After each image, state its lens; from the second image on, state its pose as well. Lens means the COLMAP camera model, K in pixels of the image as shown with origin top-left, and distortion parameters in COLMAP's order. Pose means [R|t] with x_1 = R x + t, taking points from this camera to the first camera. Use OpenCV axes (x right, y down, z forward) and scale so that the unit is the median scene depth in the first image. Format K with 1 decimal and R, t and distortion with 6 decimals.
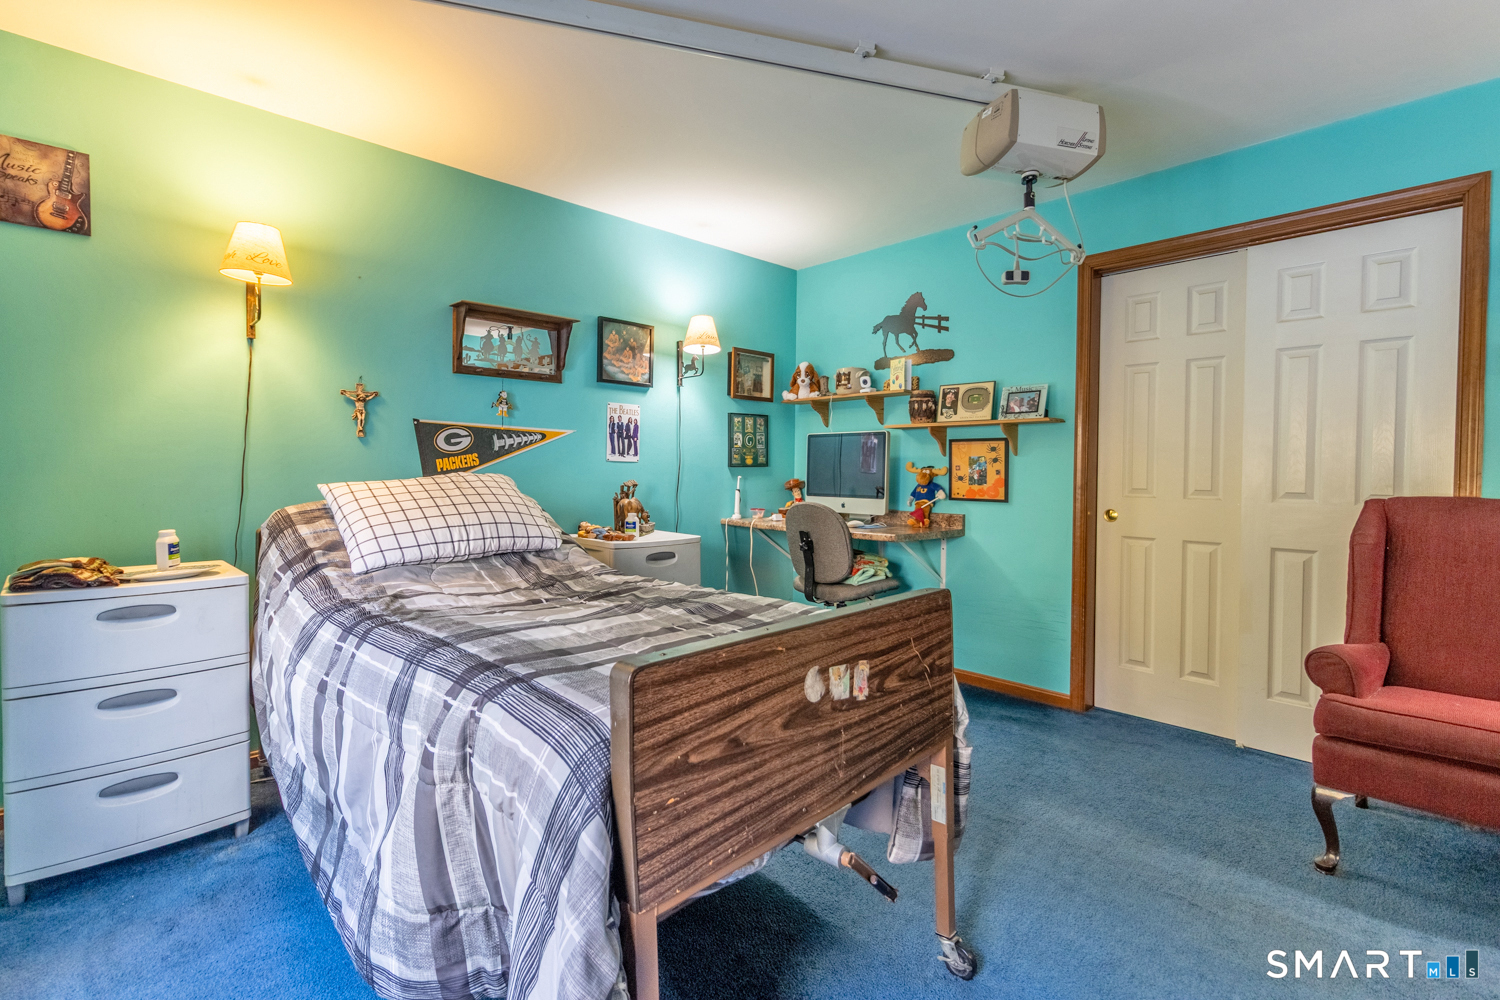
lens RADIAL K [[692.4, 0, 750.8], [0, 692.4, 488.4], [0, 0, 1]] dist [-0.002085, -0.000319]
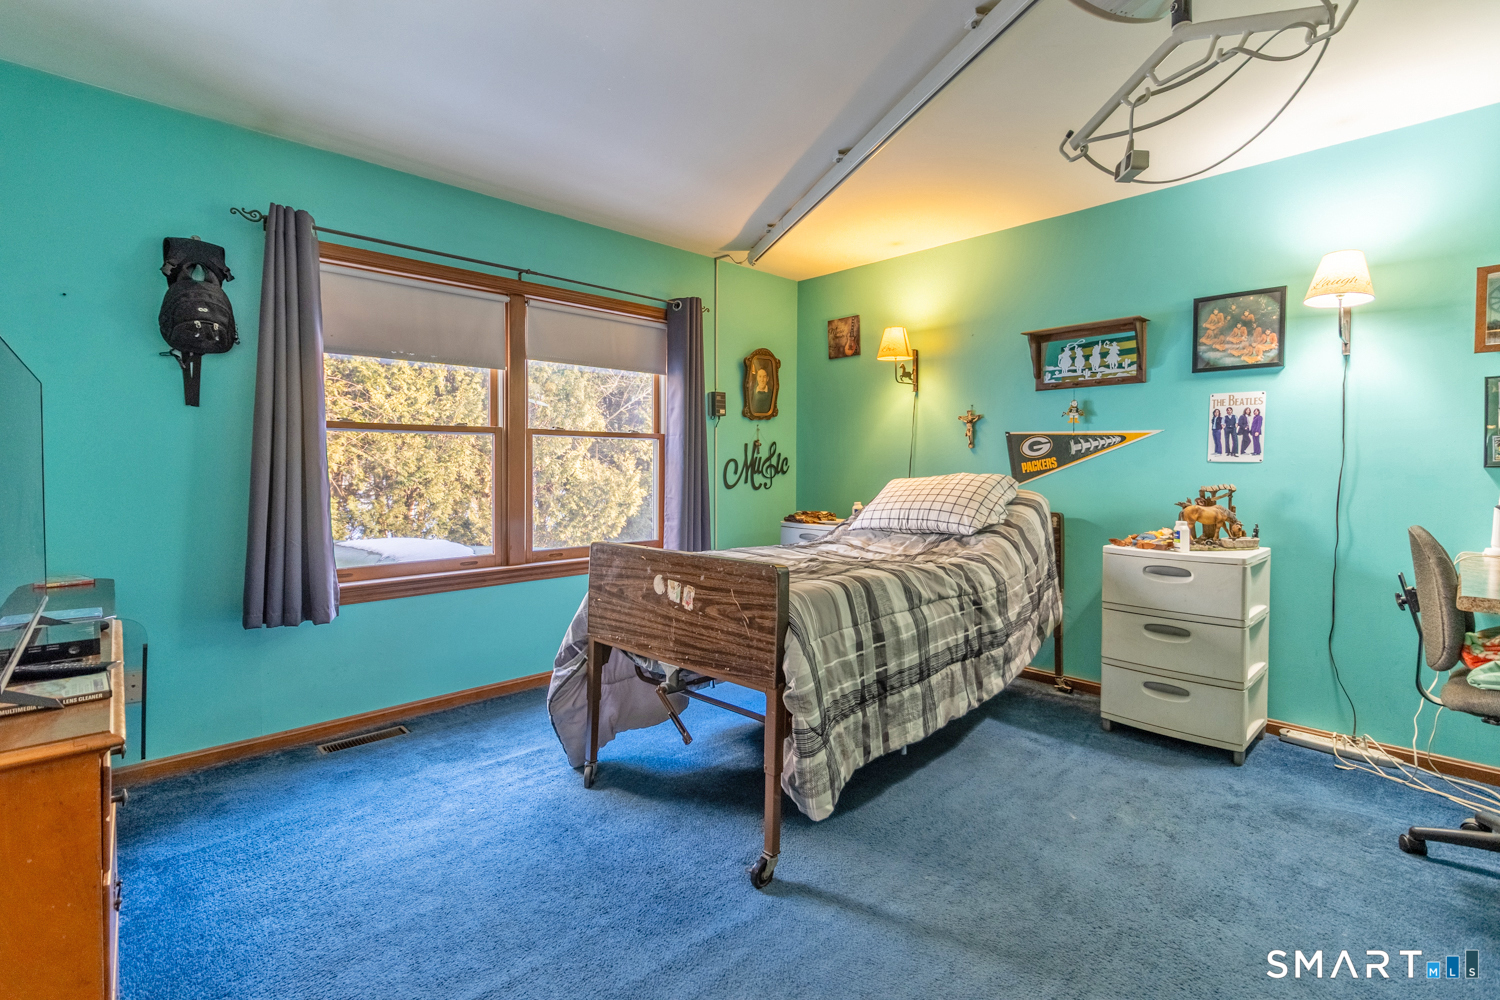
lens RADIAL K [[692.4, 0, 751.4], [0, 692.4, 493.8], [0, 0, 1]] dist [-0.002085, -0.000319]
pose [[0.000369, 0.028874, -0.999583, 0.724023], [-0.033668, 0.999017, 0.028845, -0.005697], [0.999433, 0.033643, 0.001341, 0.468640]]
